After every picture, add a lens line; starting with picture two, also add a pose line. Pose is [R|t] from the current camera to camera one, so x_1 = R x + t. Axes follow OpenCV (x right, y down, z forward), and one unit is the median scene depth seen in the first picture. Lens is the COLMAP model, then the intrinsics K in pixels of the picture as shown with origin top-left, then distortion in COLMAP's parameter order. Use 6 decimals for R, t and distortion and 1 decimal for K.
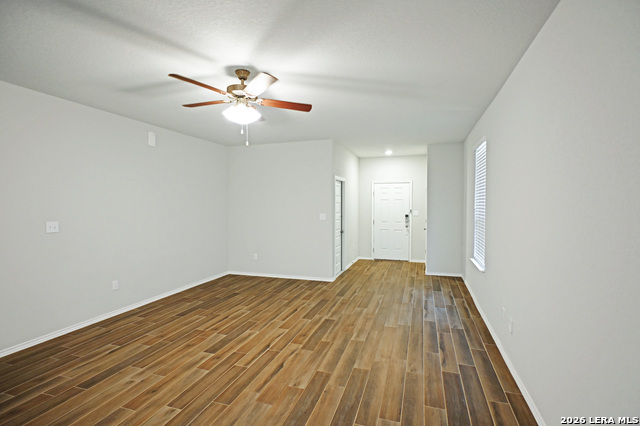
lens RADIAL K [[314.8, 0, 320.0], [0, 314.8, 213.0], [0, 0, 1]] dist [-0.000905, 0.000316]
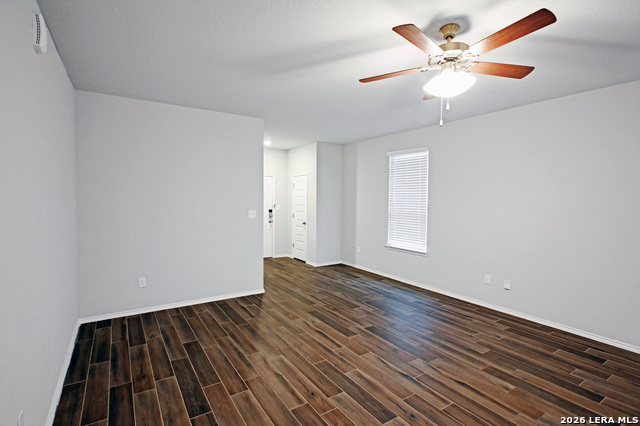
lens RADIAL K [[314.8, 0, 320.0], [0, 314.8, 213.0], [0, 0, 1]] dist [-0.000905, 0.000316]
pose [[0.619528, -0.026793, 0.784517, -0.806380], [0.011040, 0.999616, 0.025421, -0.015578], [-0.784897, -0.007088, 0.619586, 0.587891]]
